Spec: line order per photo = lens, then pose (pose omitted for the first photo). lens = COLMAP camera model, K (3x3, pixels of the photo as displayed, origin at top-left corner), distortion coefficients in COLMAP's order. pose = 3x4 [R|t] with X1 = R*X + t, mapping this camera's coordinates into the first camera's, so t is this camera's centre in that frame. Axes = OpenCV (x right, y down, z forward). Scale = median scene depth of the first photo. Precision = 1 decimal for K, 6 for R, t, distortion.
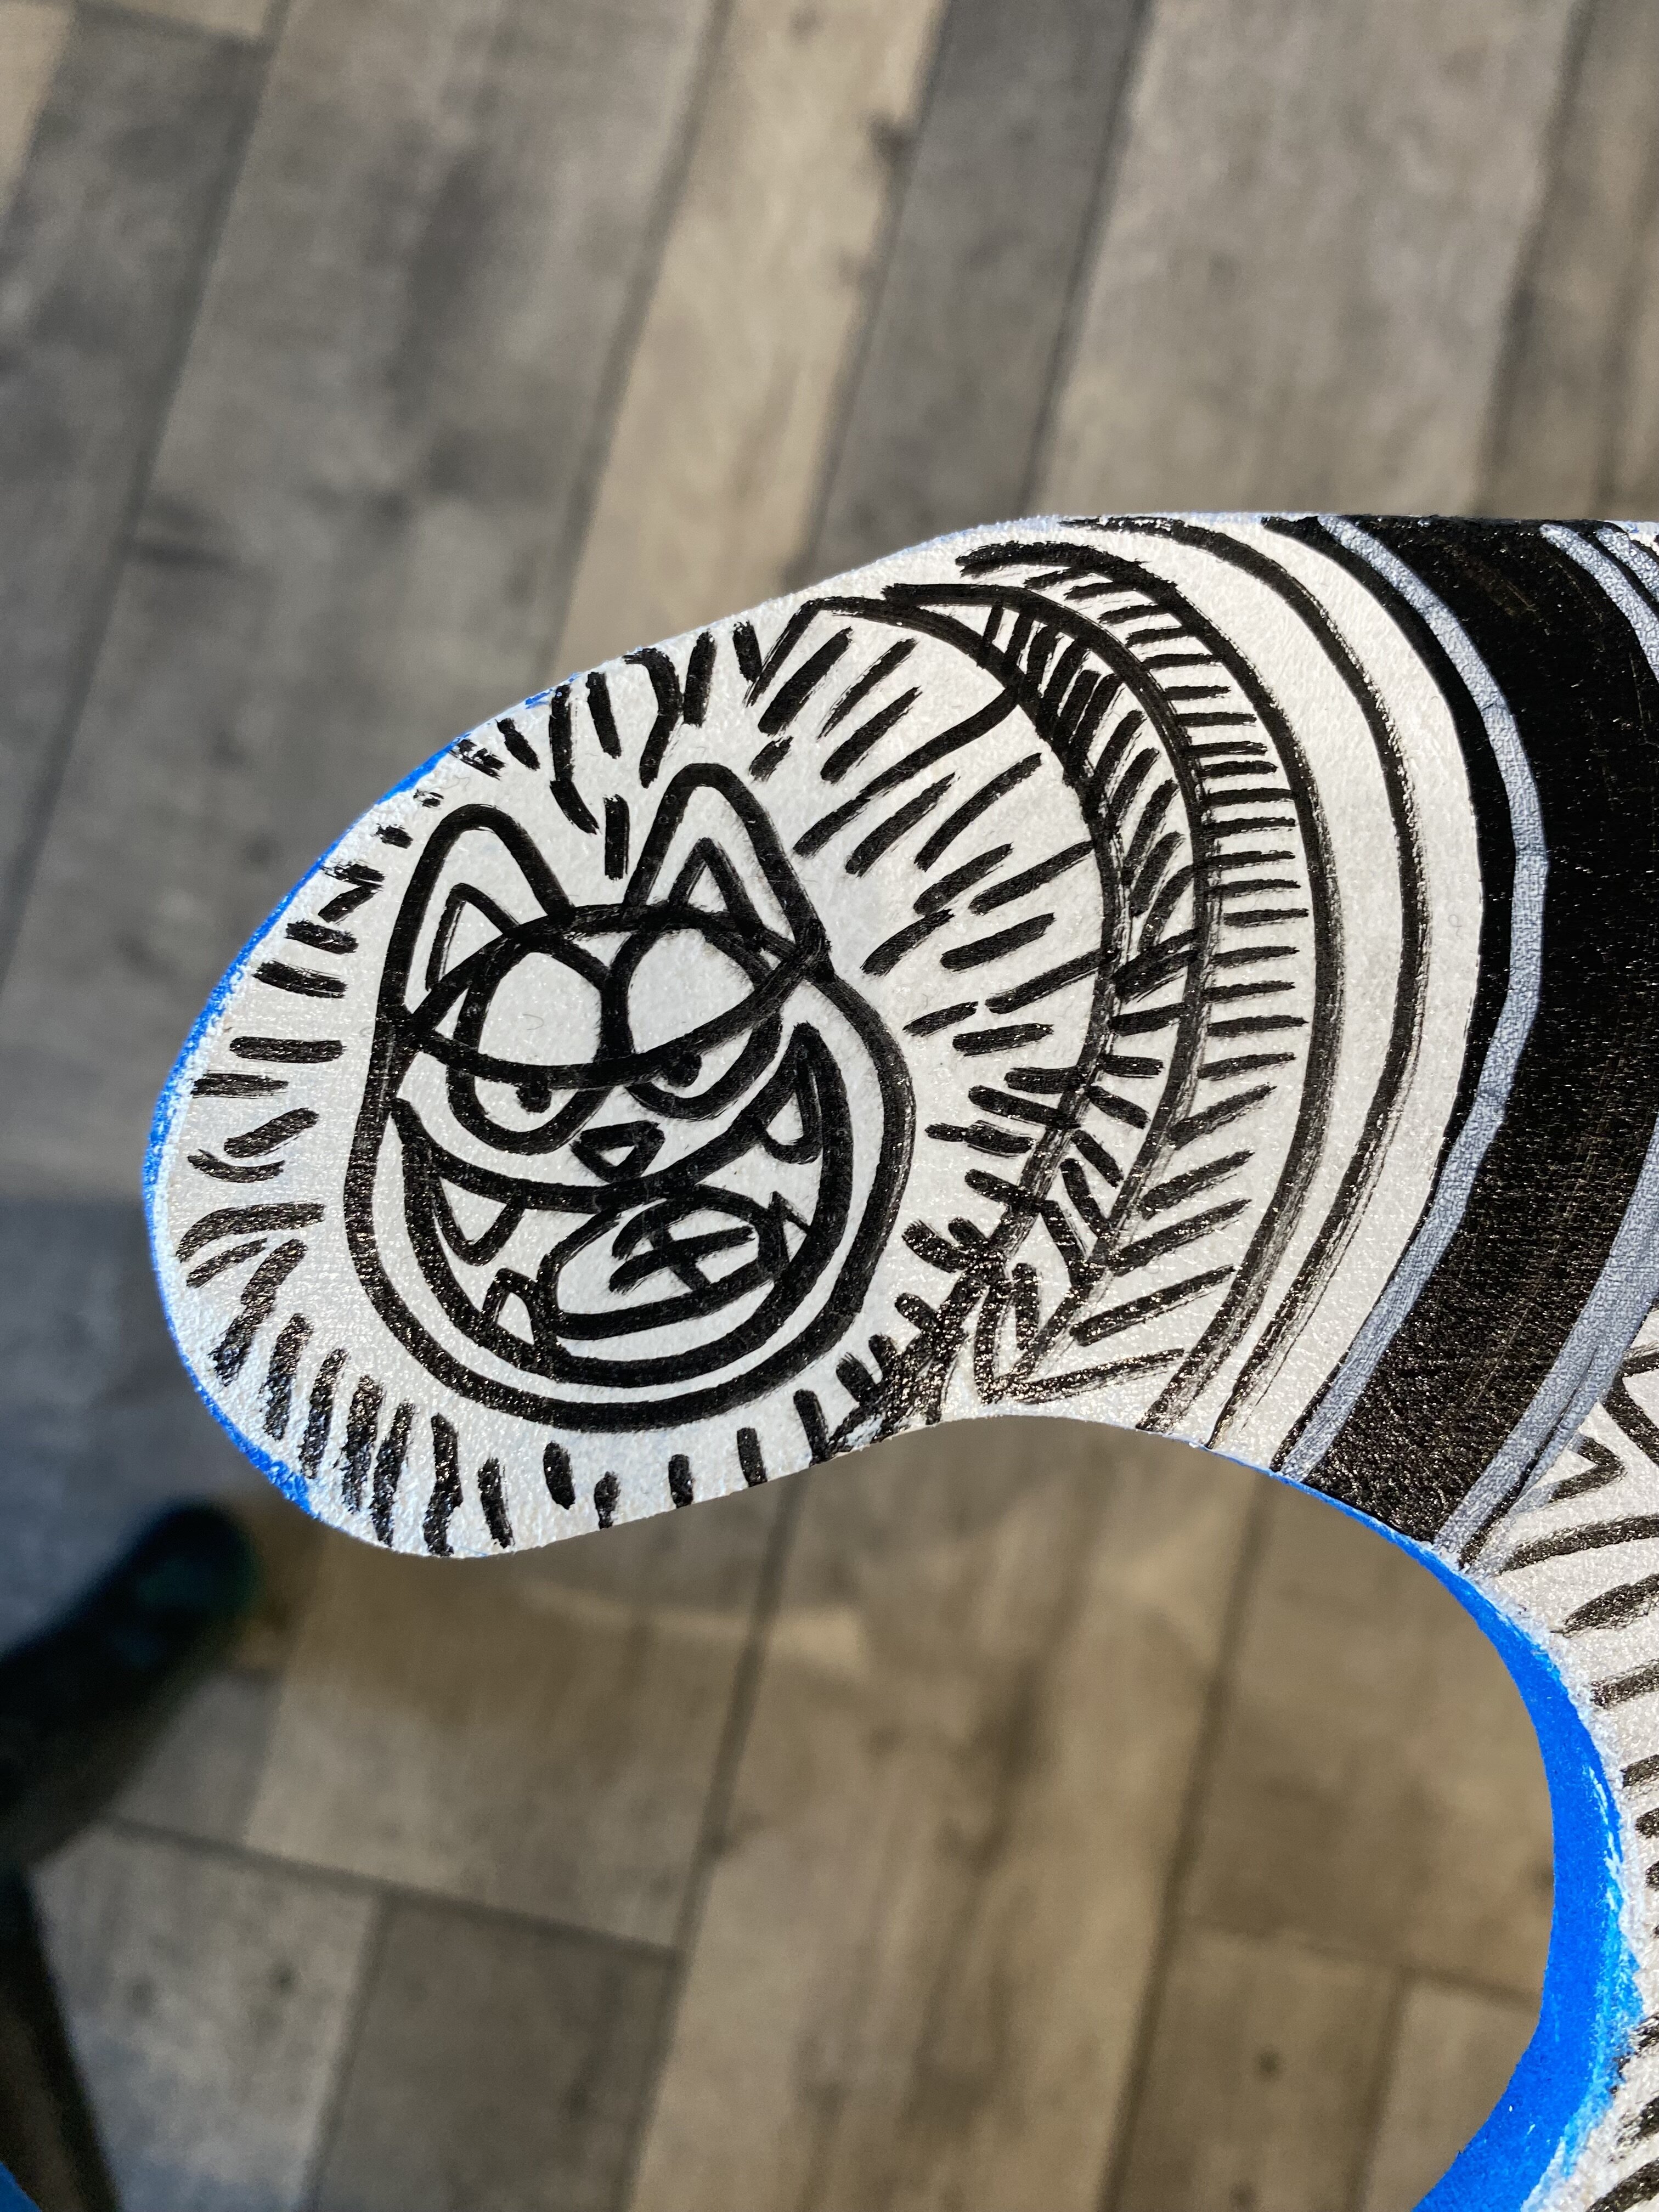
lens RADIAL K [[1672.7, 0, 851.3], [0, 1672.7, 1091.6], [0, 0, 1]] dist [0.000122, -0.024710]
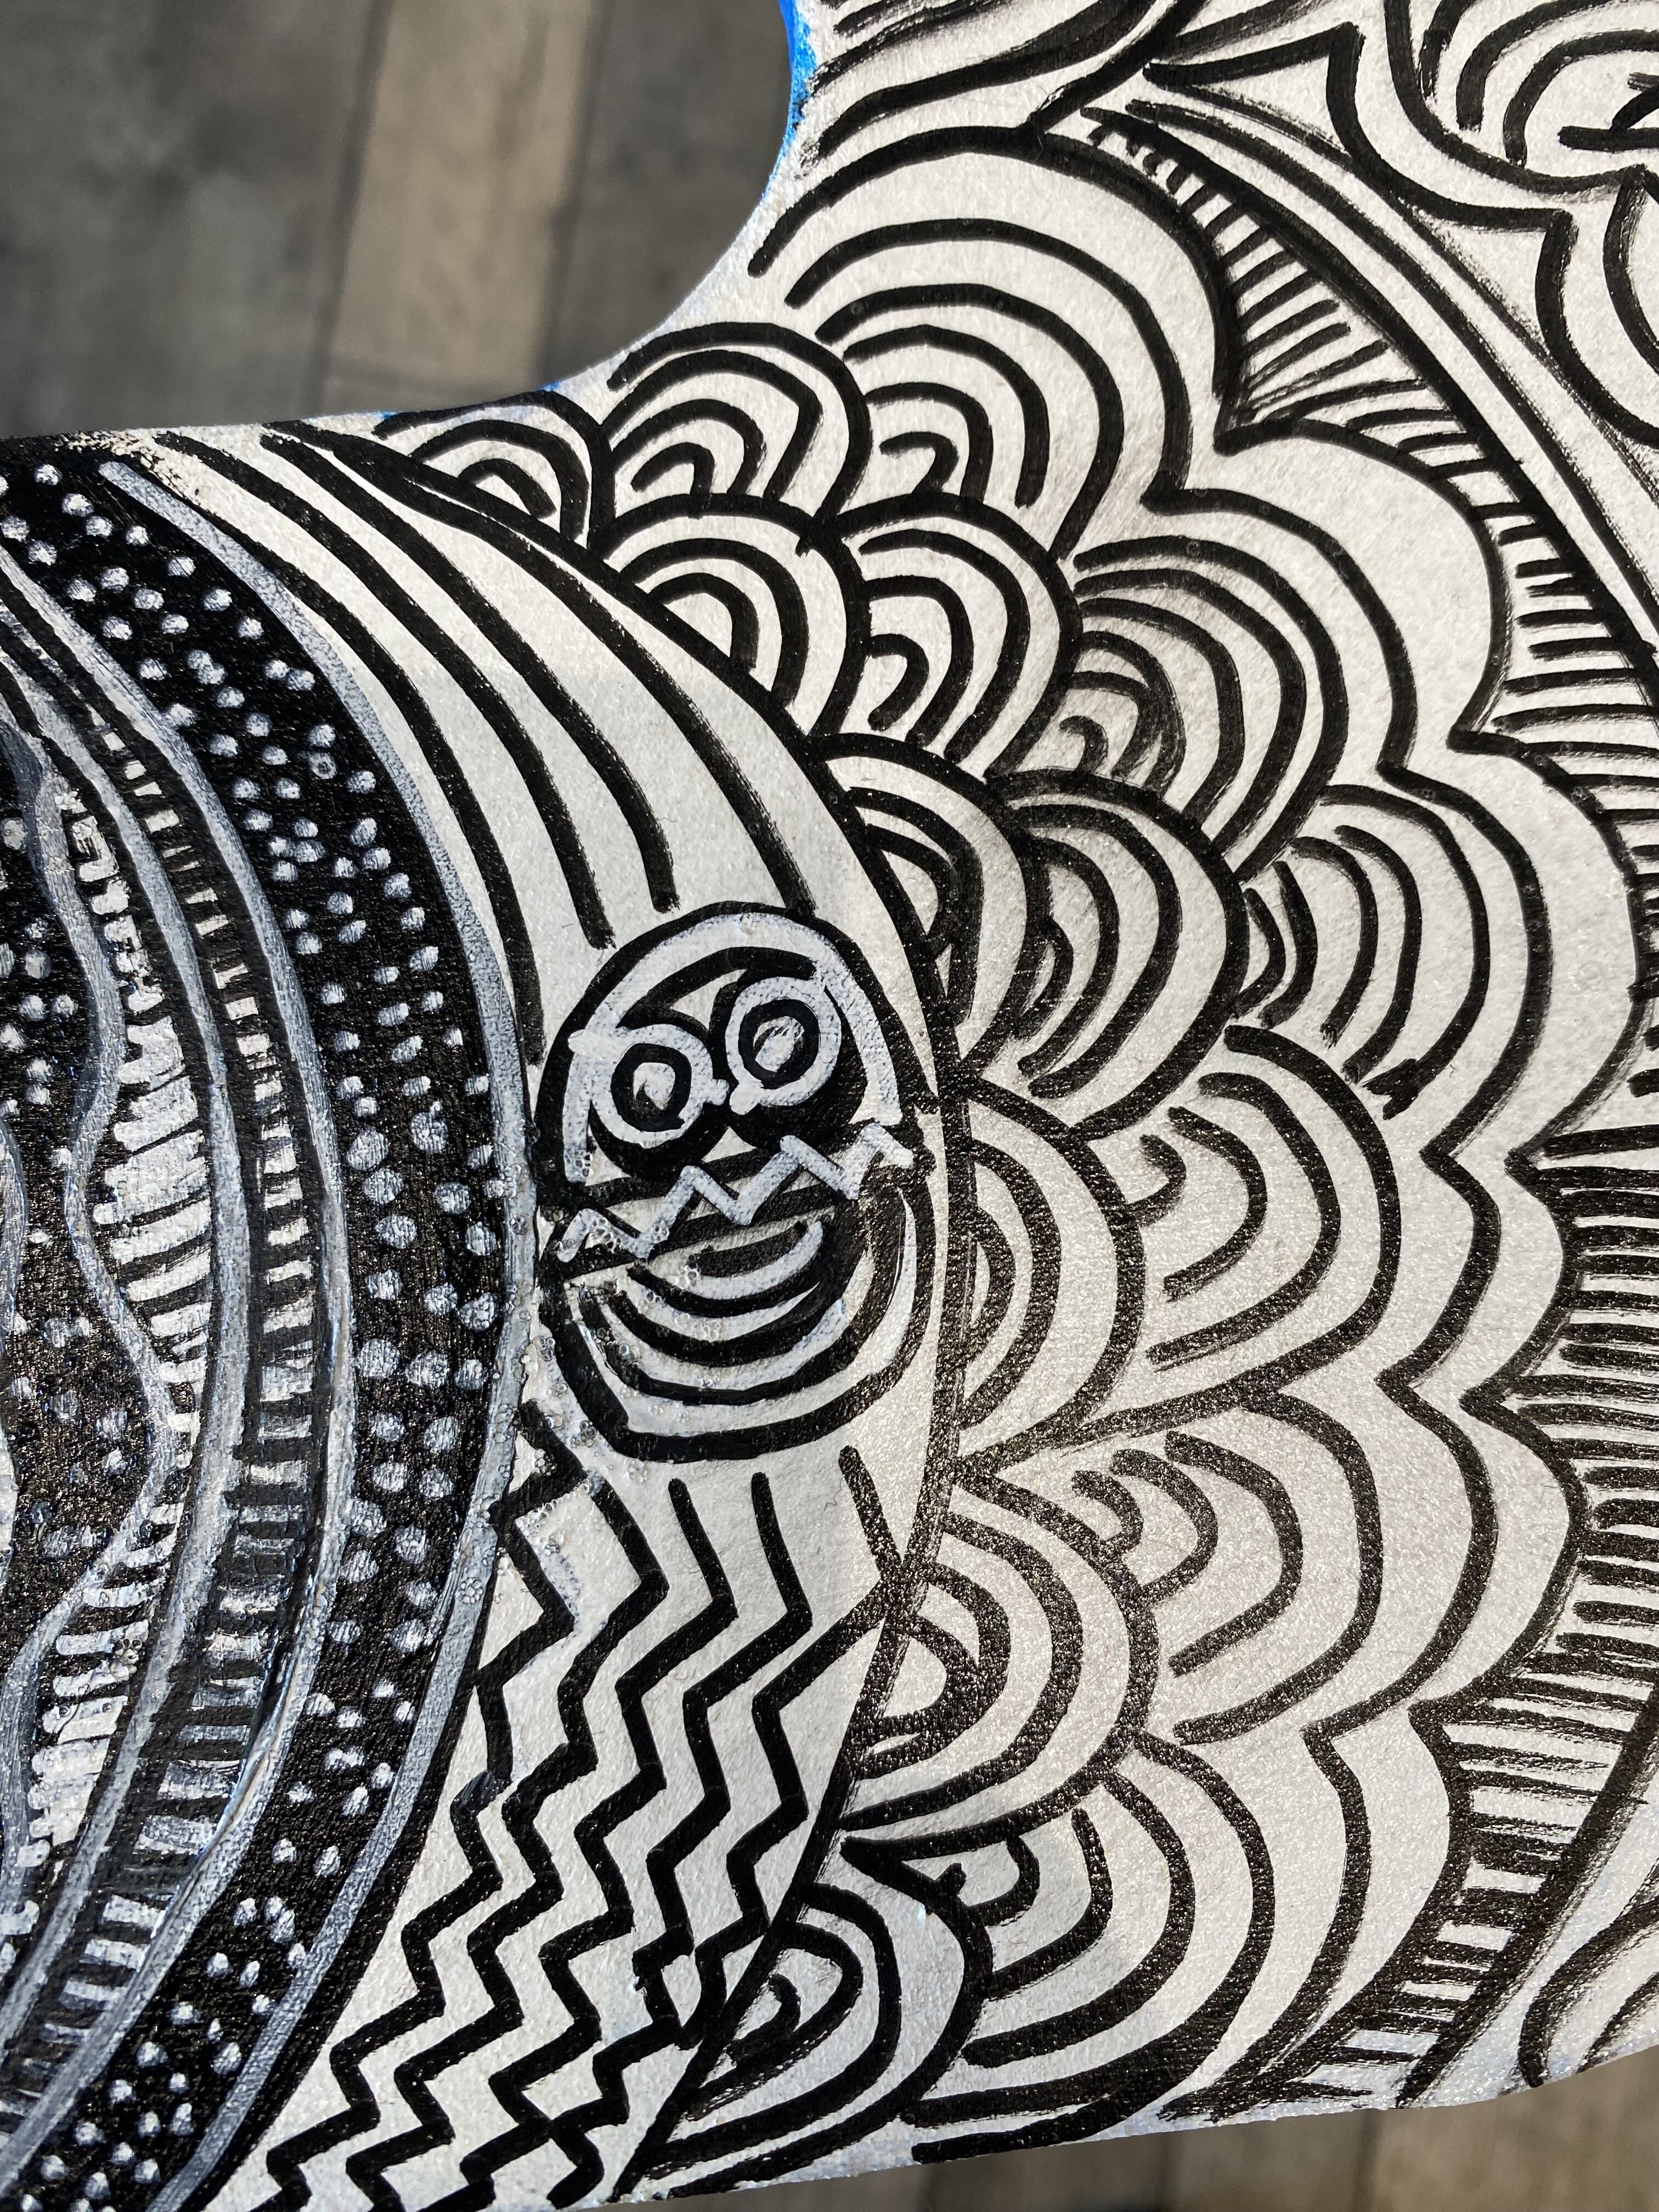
lens RADIAL K [[1672.7, 0, 849.1], [0, 1672.7, 1074.0], [0, 0, 1]] dist [0.000122, -0.024710]
pose [[0.995649, -0.090031, 0.024012, 0.388422], [0.089739, 0.995881, 0.012975, 1.213722], [-0.025082, -0.010763, 0.999627, -0.206039]]
